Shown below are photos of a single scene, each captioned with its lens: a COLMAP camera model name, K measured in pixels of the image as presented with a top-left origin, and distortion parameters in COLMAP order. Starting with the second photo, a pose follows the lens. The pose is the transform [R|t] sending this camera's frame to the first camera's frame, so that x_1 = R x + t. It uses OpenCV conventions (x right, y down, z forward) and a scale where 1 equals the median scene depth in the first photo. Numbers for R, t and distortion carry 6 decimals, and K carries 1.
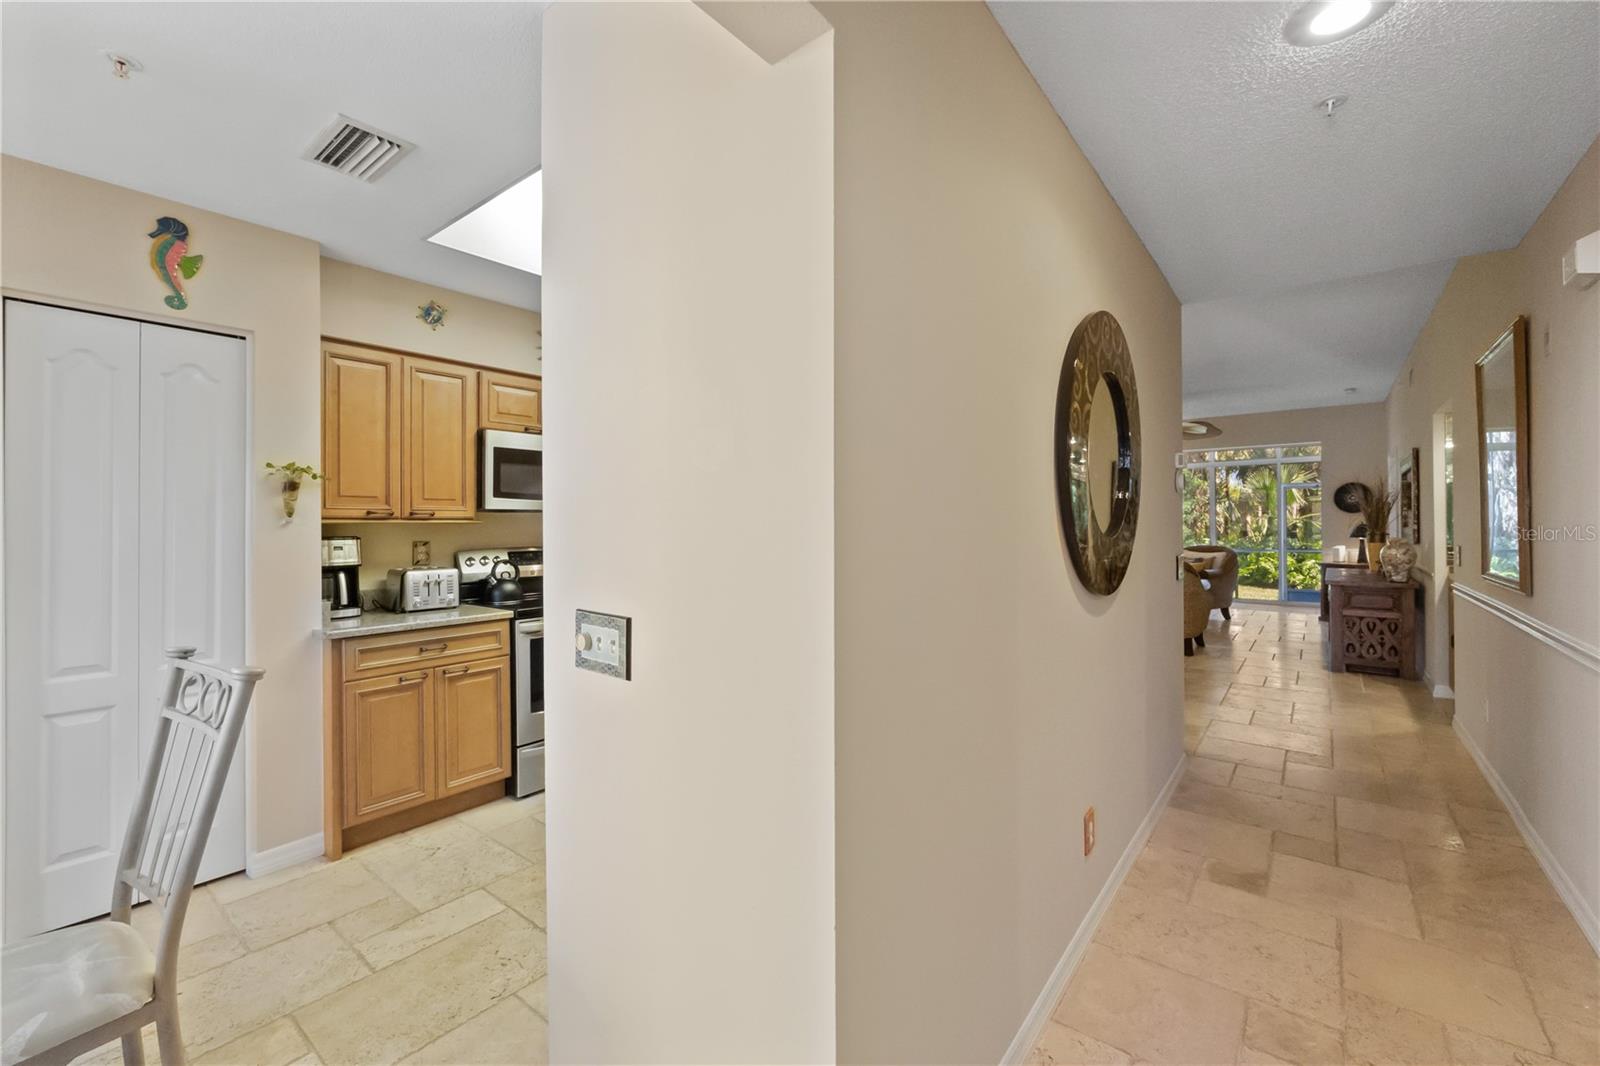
lens RADIAL K [[657.8, 0, 799.8], [0, 657.8, 520.7], [0, 0, 1]] dist [0.003786, 0.000029]
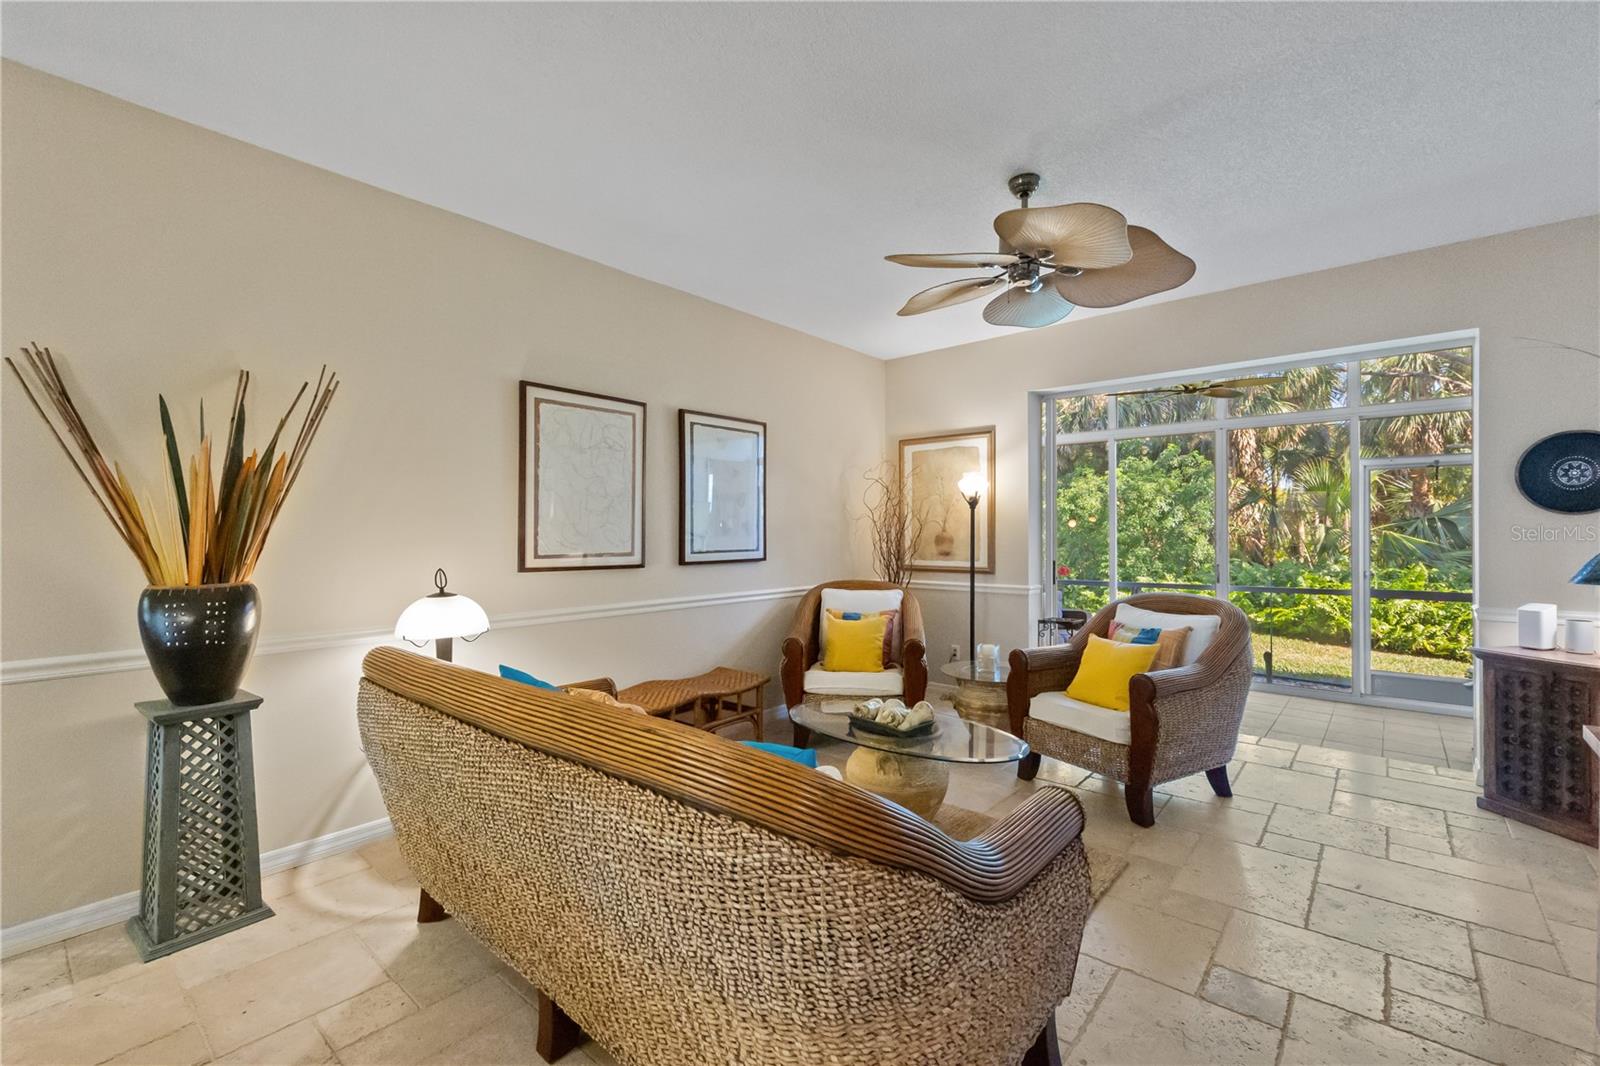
lens RADIAL K [[657.8, 0, 799.4], [0, 657.8, 527.5], [0, 0, 1]] dist [0.003786, 0.000029]
pose [[0.998540, 0.004073, -0.053865, 0.697161], [-0.004167, 0.999990, -0.001637, -0.003035], [0.053858, 0.001859, 0.998547, 0.998229]]
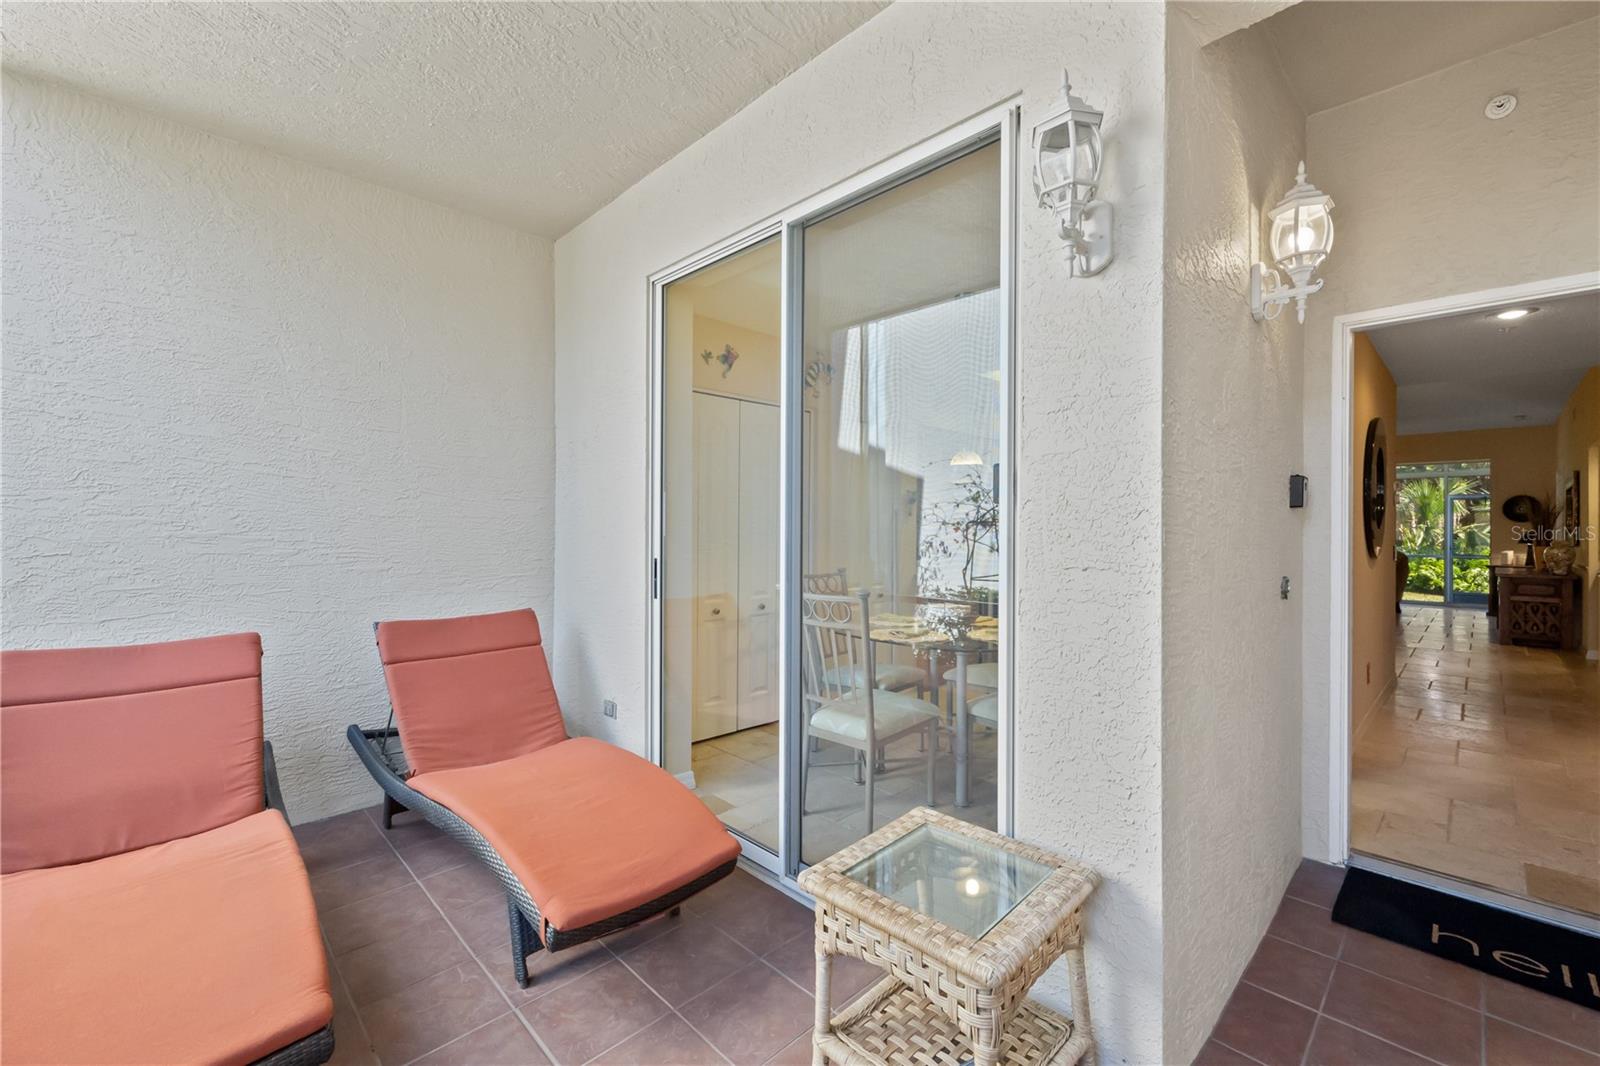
lens RADIAL K [[657.8, 0, 792.0], [0, 657.8, 522.7], [0, 0, 1]] dist [0.003786, 0.000029]
pose [[0.990105, 0.010106, -0.139961, -0.389891], [-0.010890, 0.999929, -0.004839, 0.013025], [0.139902, 0.006315, 0.990145, -0.479940]]
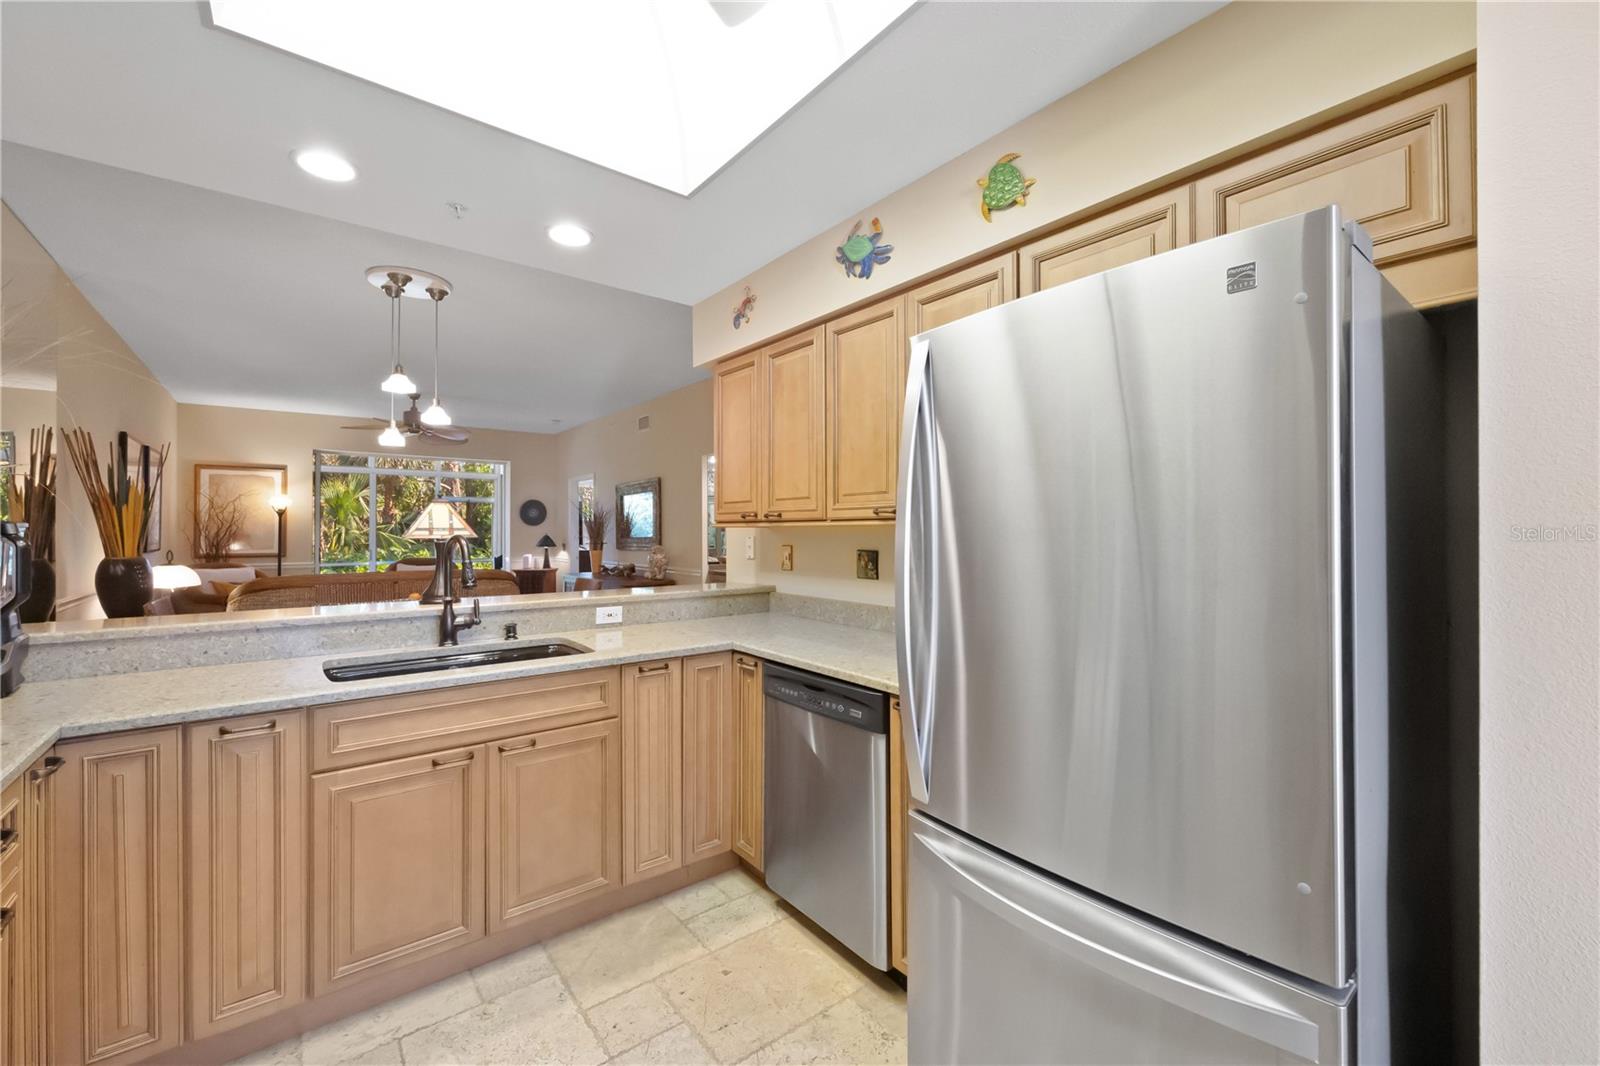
lens RADIAL K [[657.8, 0, 804.0], [0, 657.8, 529.8], [0, 0, 1]] dist [0.003786, 0.000029]
pose [[0.235268, 0.009592, 0.971883, -0.288702], [-0.006124, 0.999946, -0.008386, 0.003537], [-0.971911, -0.003979, 0.235314, 0.415524]]
